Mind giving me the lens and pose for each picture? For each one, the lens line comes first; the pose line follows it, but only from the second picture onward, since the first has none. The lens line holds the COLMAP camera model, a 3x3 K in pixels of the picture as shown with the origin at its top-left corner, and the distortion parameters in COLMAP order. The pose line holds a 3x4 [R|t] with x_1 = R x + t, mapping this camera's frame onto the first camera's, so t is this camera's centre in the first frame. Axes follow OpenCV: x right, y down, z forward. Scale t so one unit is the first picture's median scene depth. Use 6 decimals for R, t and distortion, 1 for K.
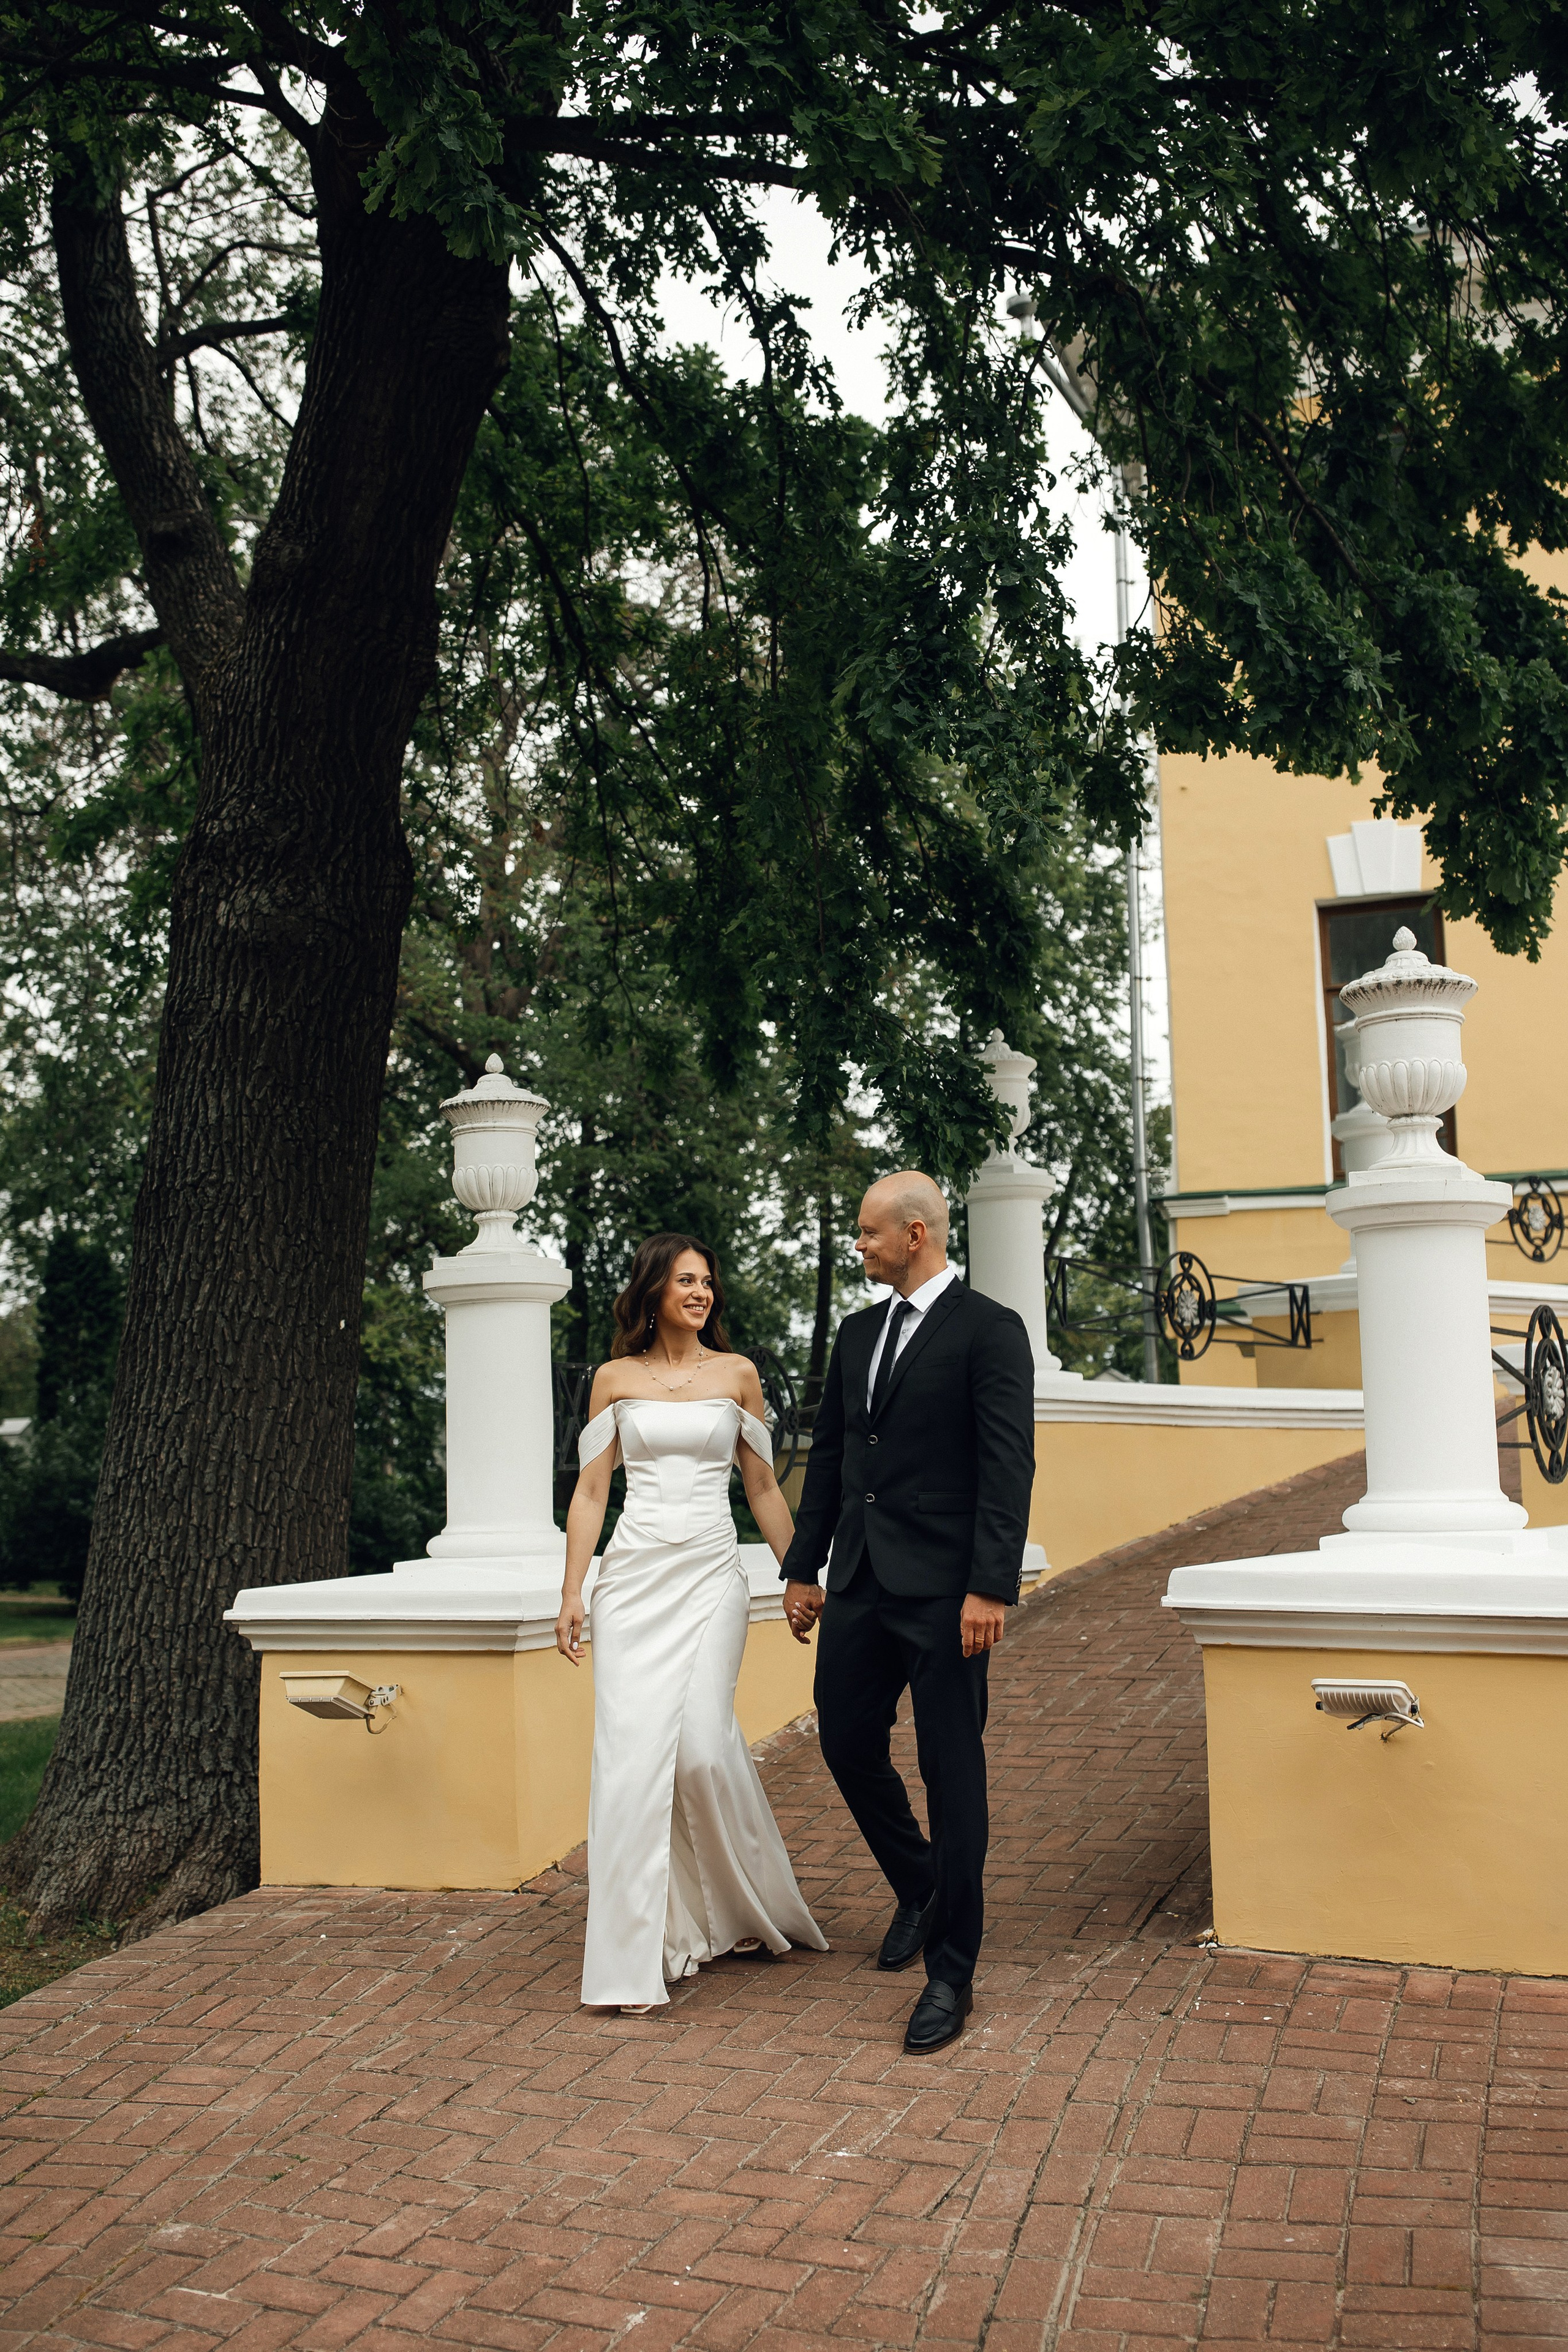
lens RADIAL K [[2334.3, 0, 774.9], [0, 2334.3, 1186.6], [0, 0, 1]] dist [-0.002325, -0.023016]
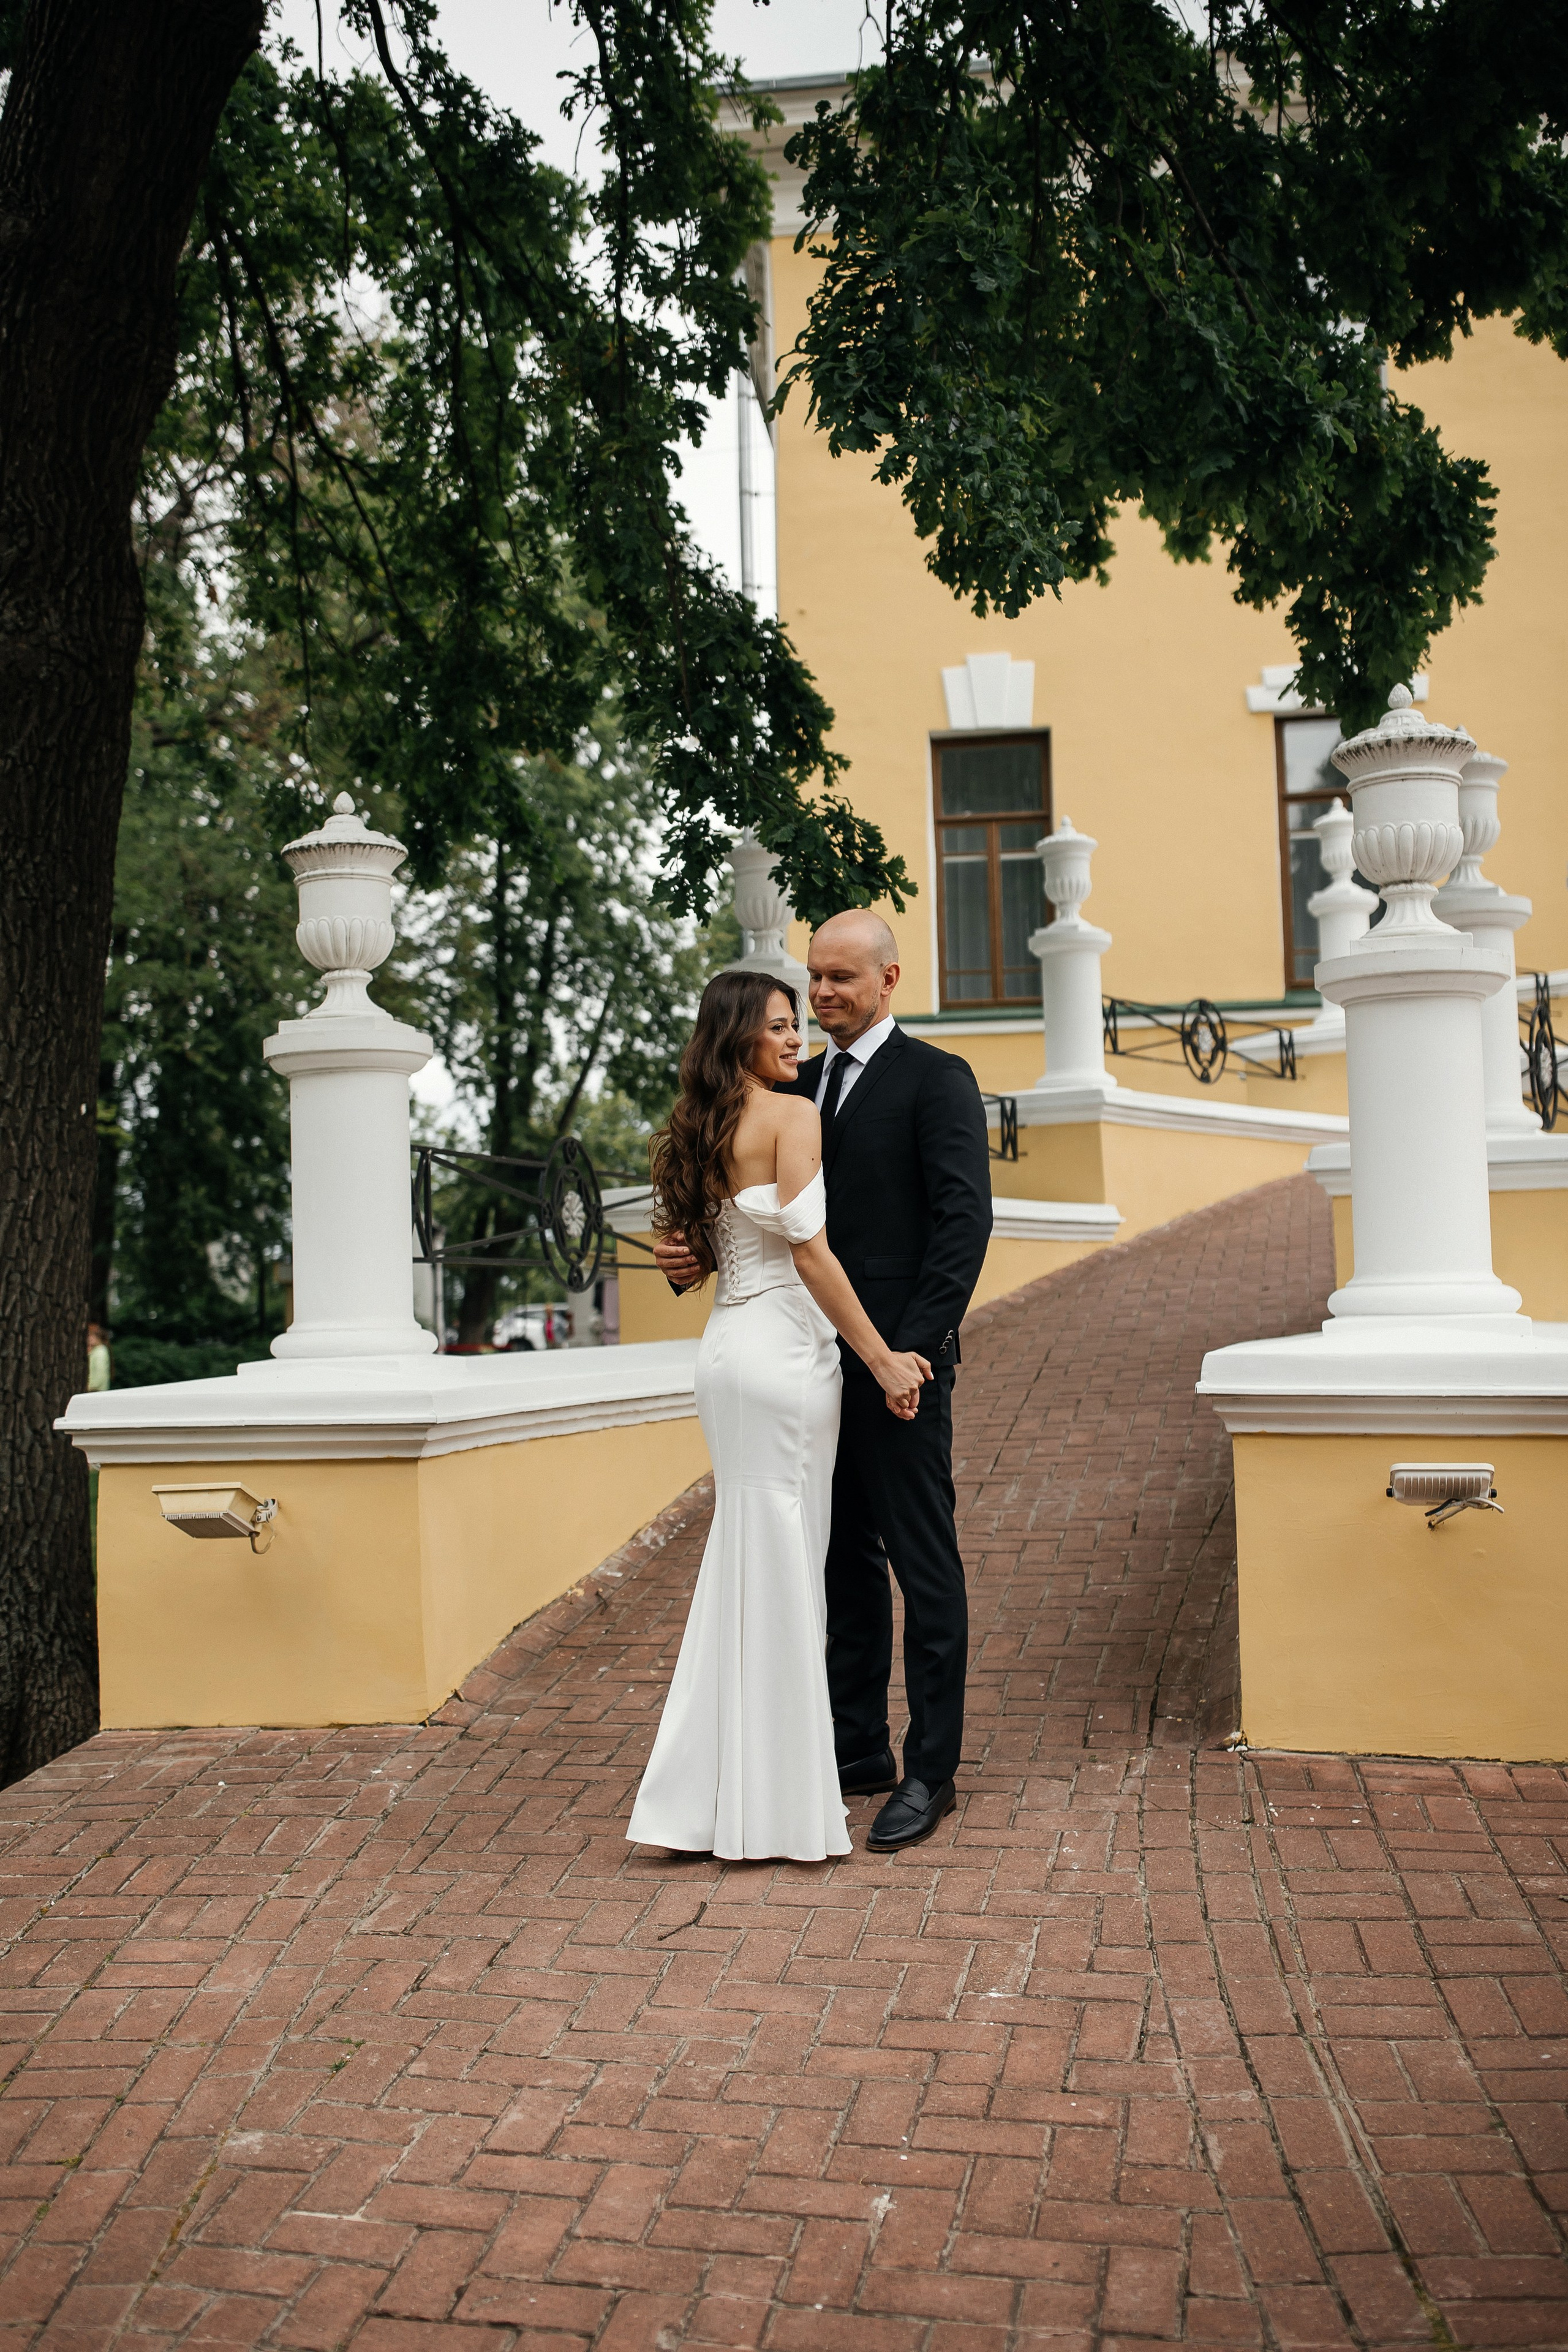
lens RADIAL K [[2285.6, 0, 741.5], [0, 2285.6, 1172.0], [0, 0, 1]] dist [-0.007494, -0.012647]
pose [[0.976496, 0.010967, 0.215256, -0.179842], [-0.023999, 0.998027, 0.058022, 0.037147], [-0.214195, -0.061824, 0.974832, 0.133584]]
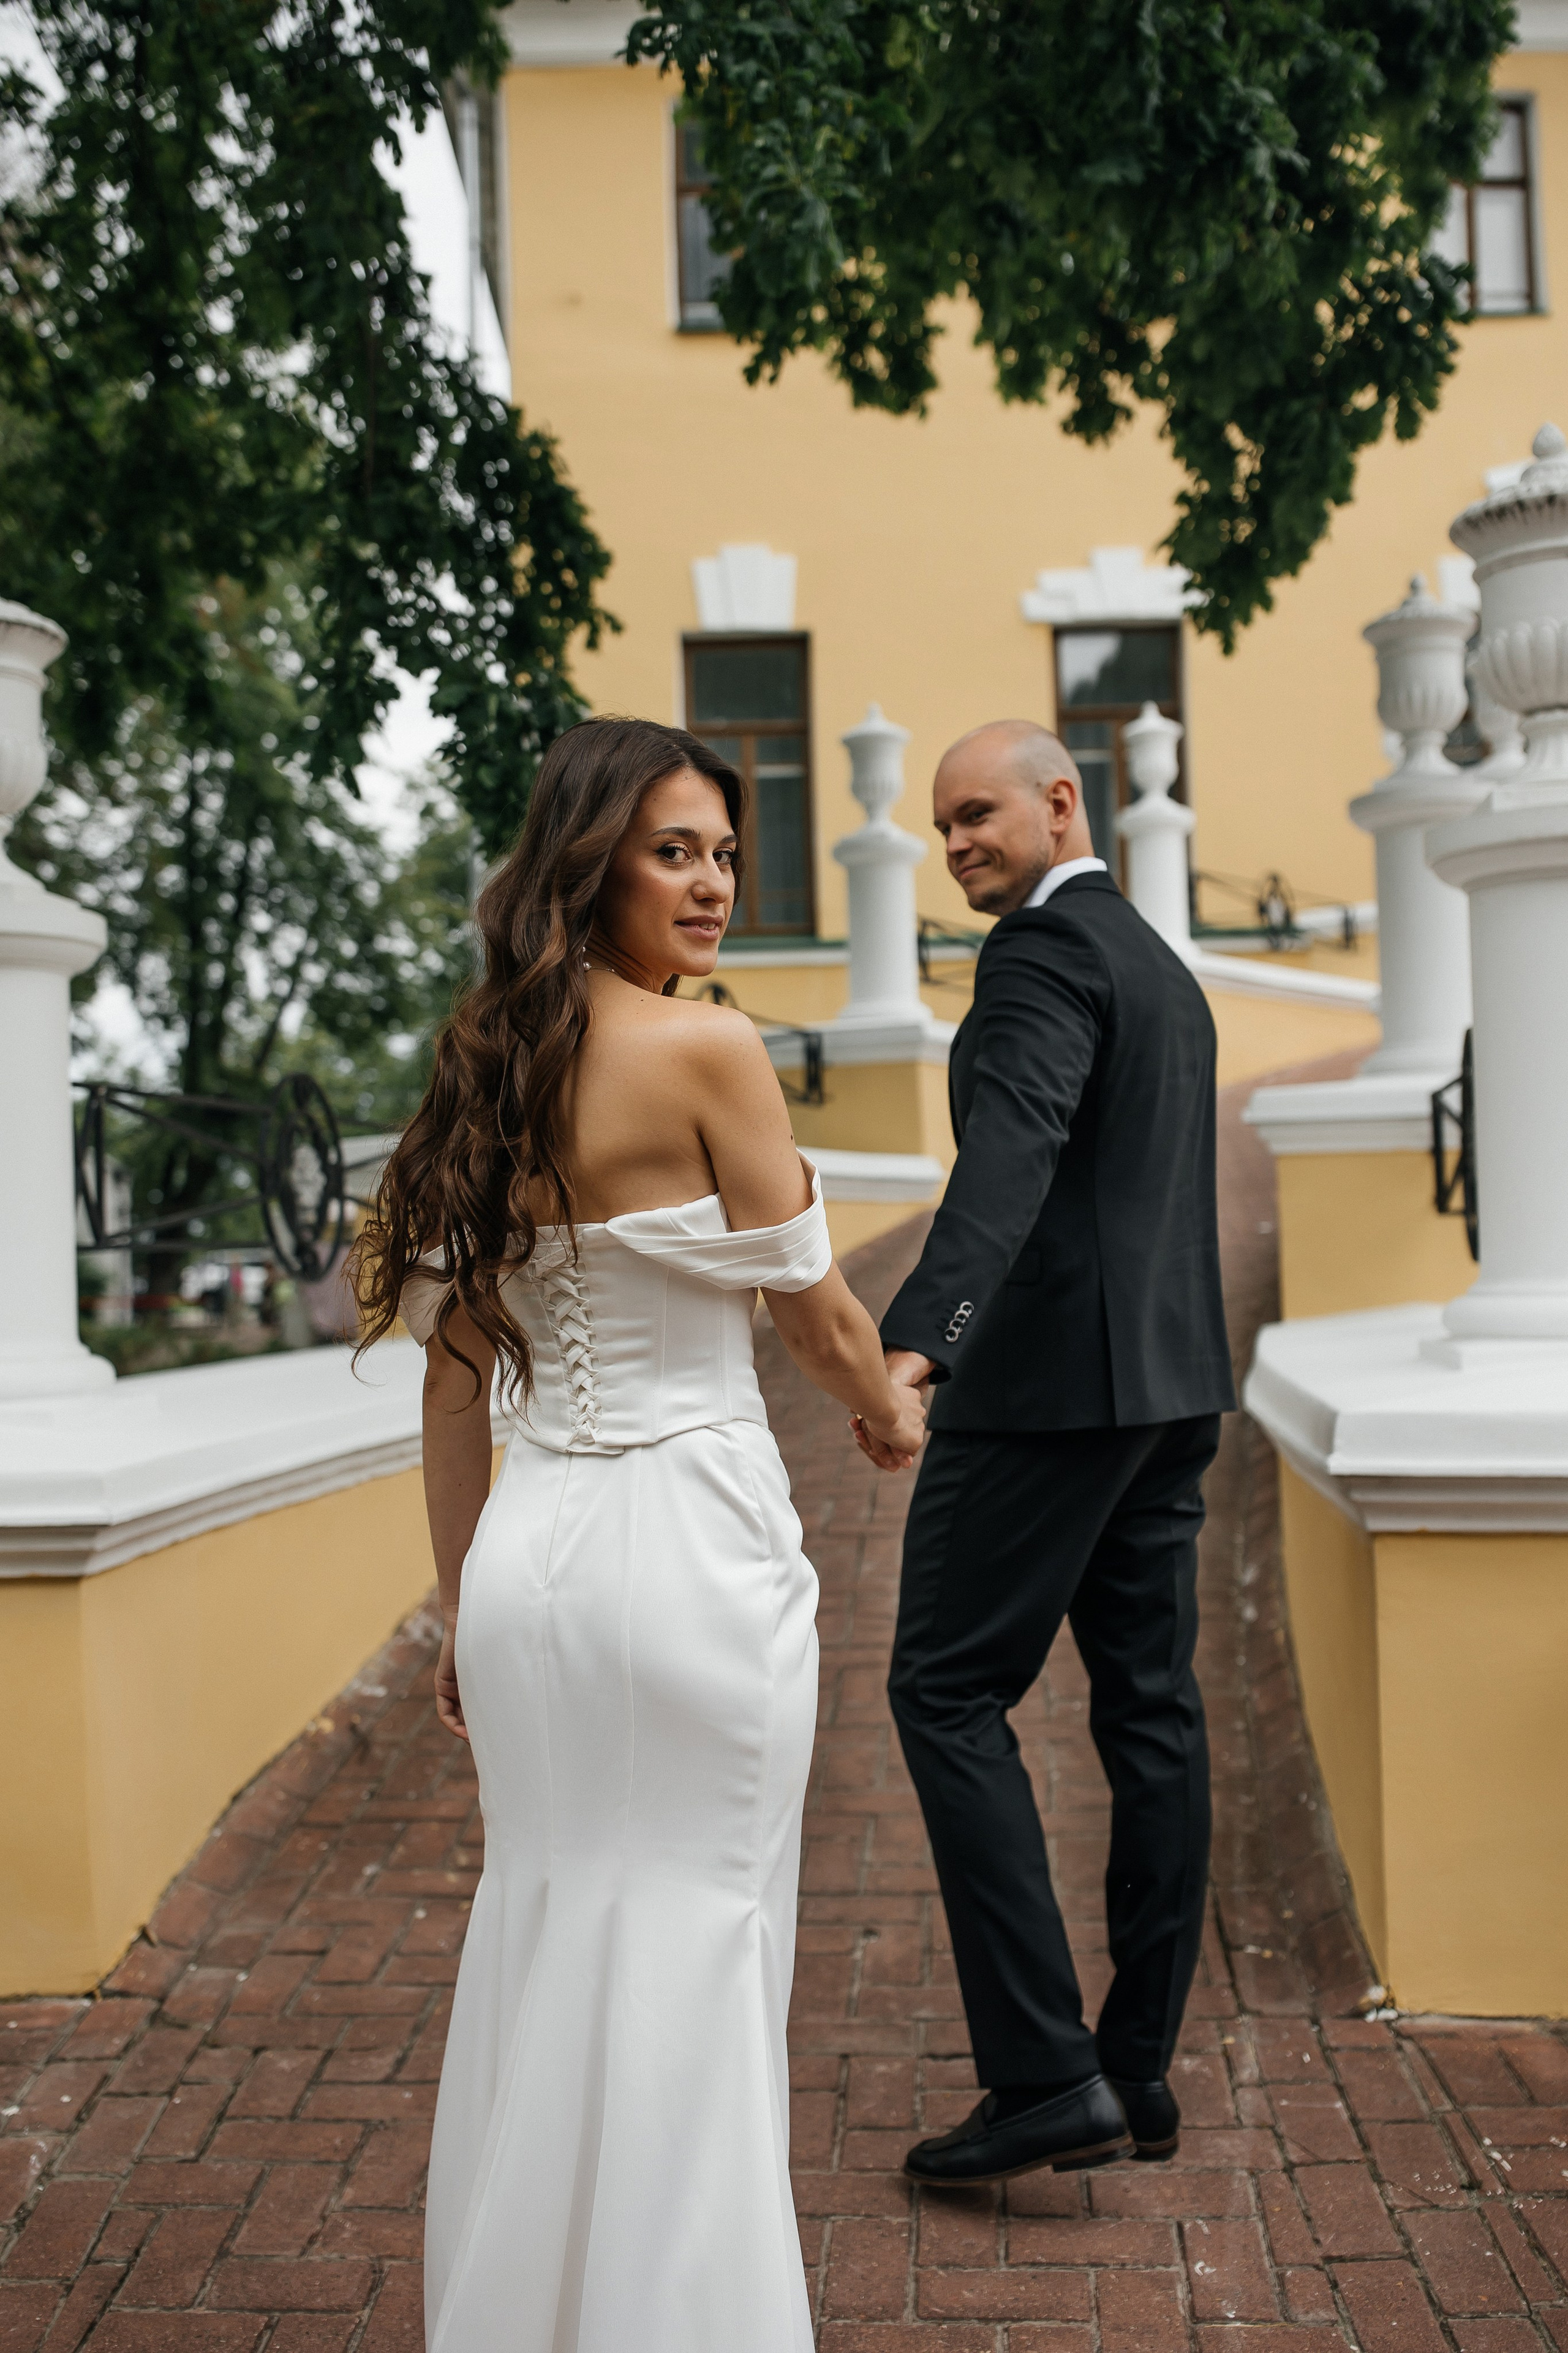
lens RADIAL K [[2264.1, 0, 781.3], [0, 2264.1, 1182.8], [0, 0, 1]] dist [-0.008404, -0.005126]
pose [[0.932895, 0.005458, 0.360107, -0.150734], [-0.037948, 0.995809, 0.083217, 0.053976], [-0.358143, -0.091298, 0.929192, 0.444969]]
